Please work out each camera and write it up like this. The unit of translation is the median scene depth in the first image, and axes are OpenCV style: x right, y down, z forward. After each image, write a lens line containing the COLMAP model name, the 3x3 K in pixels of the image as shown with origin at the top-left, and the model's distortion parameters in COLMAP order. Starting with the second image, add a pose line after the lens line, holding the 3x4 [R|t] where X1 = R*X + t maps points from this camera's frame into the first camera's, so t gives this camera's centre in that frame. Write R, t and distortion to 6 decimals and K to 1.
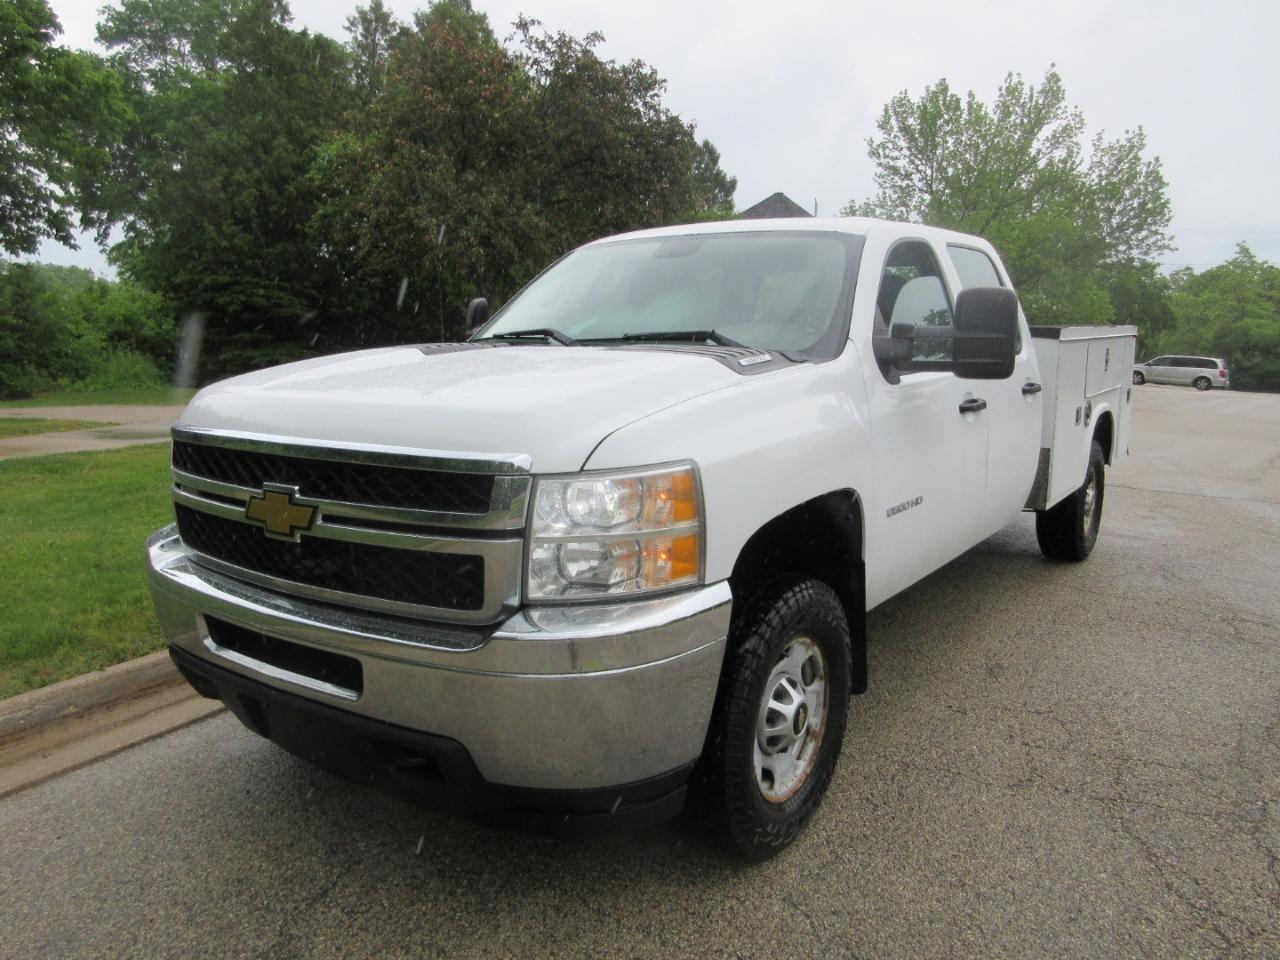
lens RADIAL K [[966.6, 0, 639.2], [0, 966.6, 478.2], [0, 0, 1]] dist [0.007336, 0.001415]
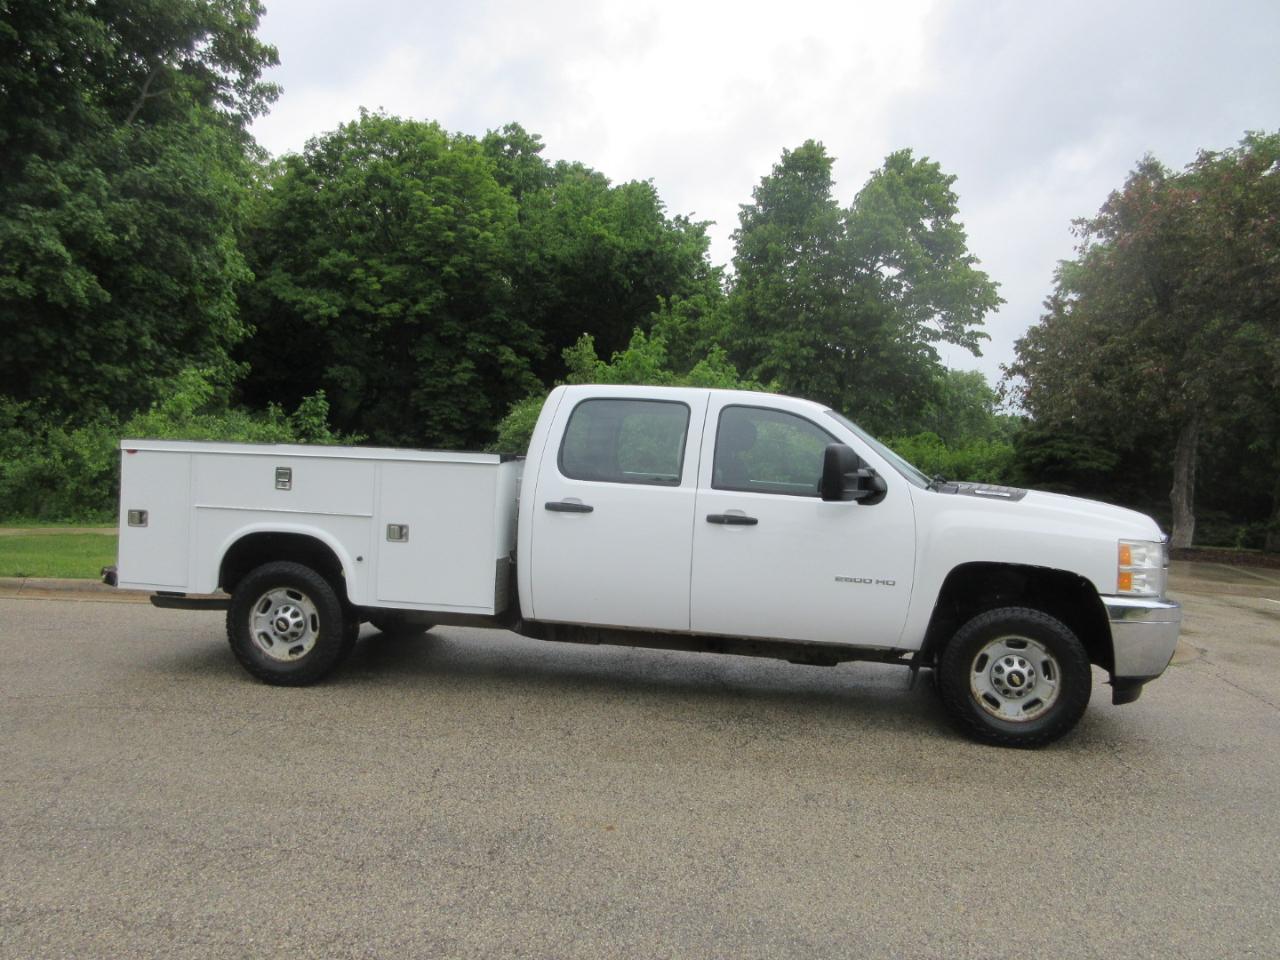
lens RADIAL K [[964.3, 0, 640.0], [0, 964.3, 480.0], [0, 0, 1]] dist [0.007141, 0.002576]
pose [[0.454828, 0.030570, -0.890054, 0.355235], [-0.172196, 0.983570, -0.054212, -0.017887], [0.873773, 0.177921, 0.452620, 0.123130]]
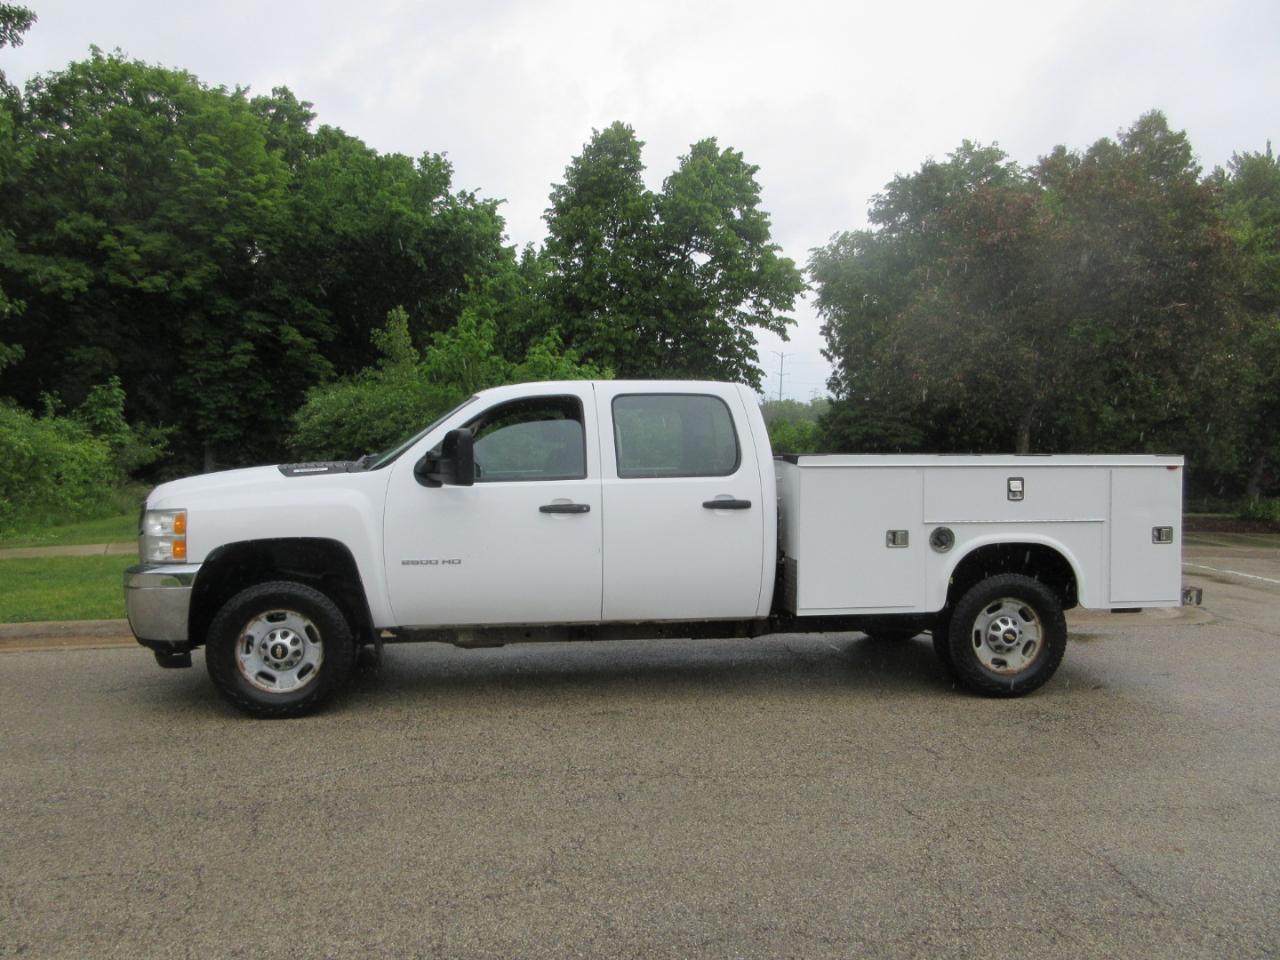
lens RADIAL K [[962.7, 0, 640.0], [0, 962.7, 480.0], [0, 0, 1]] dist [0.009892, 0.006394]
pose [[0.691021, 0.026877, -0.722335, 0.253016], [-0.118694, 0.989963, -0.076714, -0.003810], [0.713023, 0.138748, 0.687275, 0.016088]]
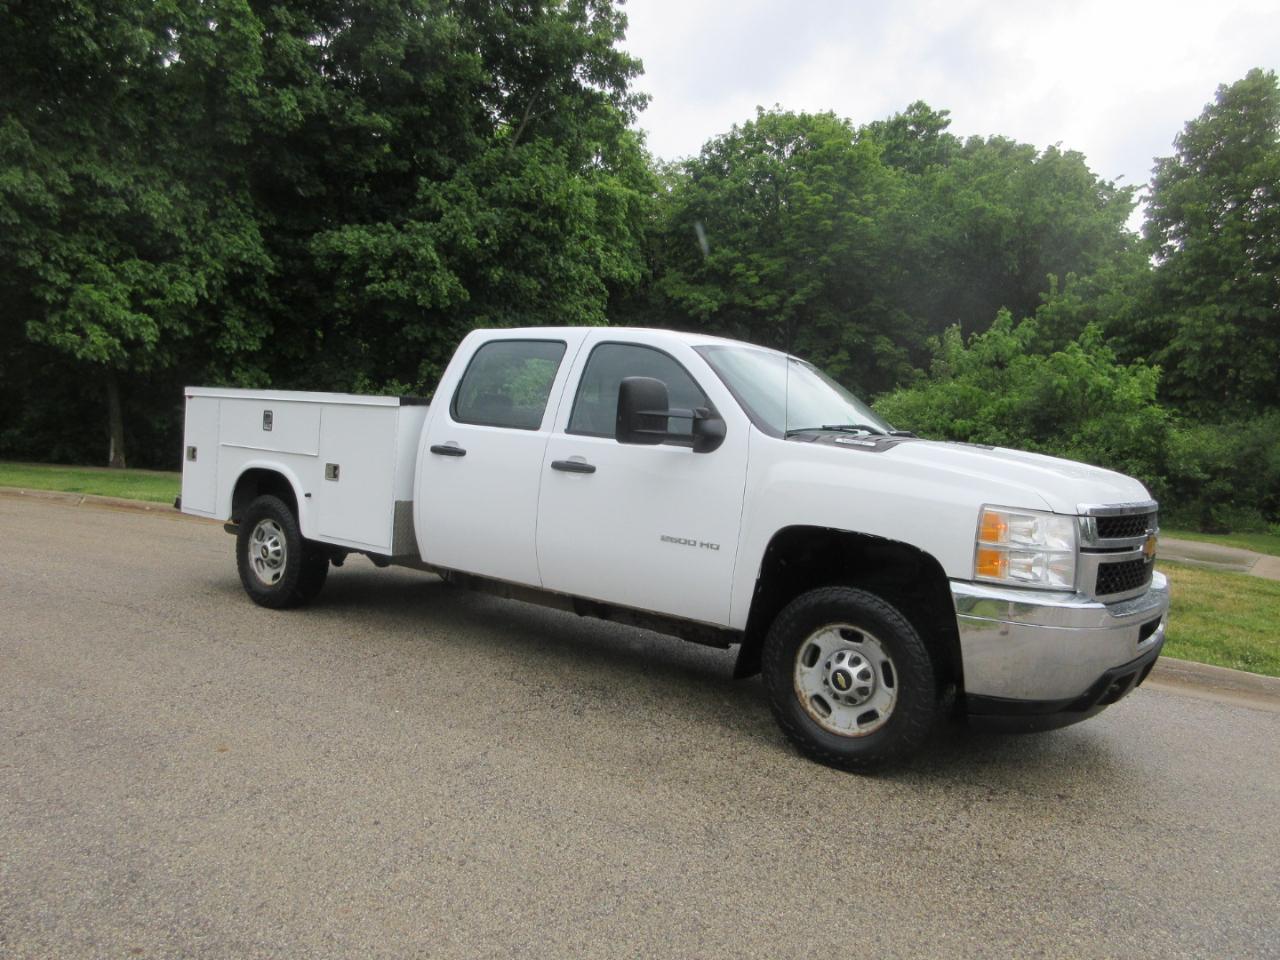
lens RADIAL K [[965.3, 0, 639.2], [0, 965.3, 478.1], [0, 0, 1]] dist [0.007689, 0.001786]
pose [[0.001760, 0.038013, -0.999276, 0.369570], [-0.218135, 0.975228, 0.036714, -0.034210], [0.975917, 0.217912, 0.010008, 0.270419]]
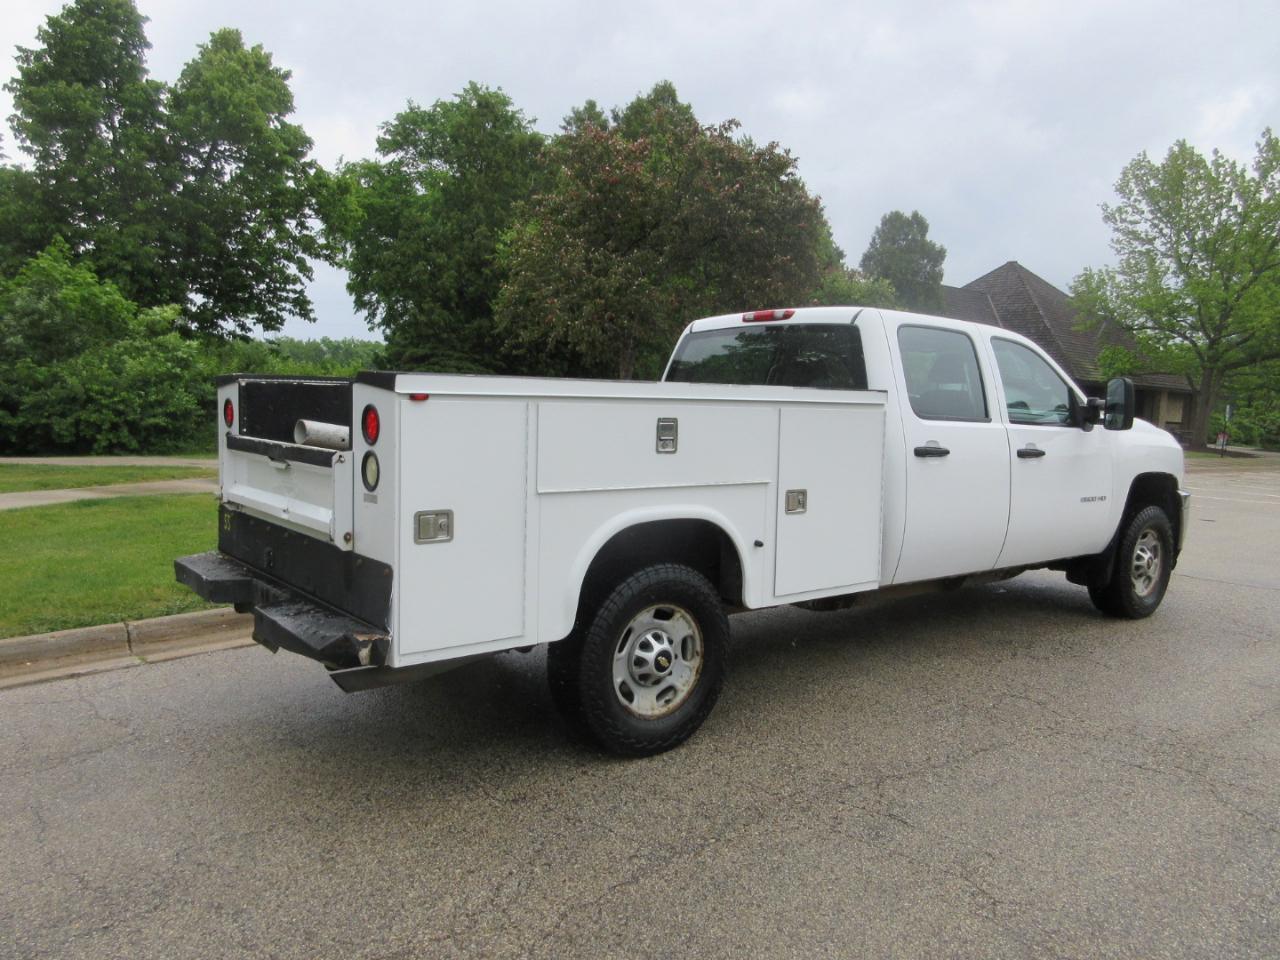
lens RADIAL K [[964.7, 0, 643.9], [0, 964.7, 480.8], [0, 0, 1]] dist [0.000650, 0.002903]
pose [[0.966263, 0.029474, -0.255864, 0.113517], [-0.047408, 0.996810, -0.064211, 0.002958], [0.253155, 0.074174, 0.964578, -0.005494]]
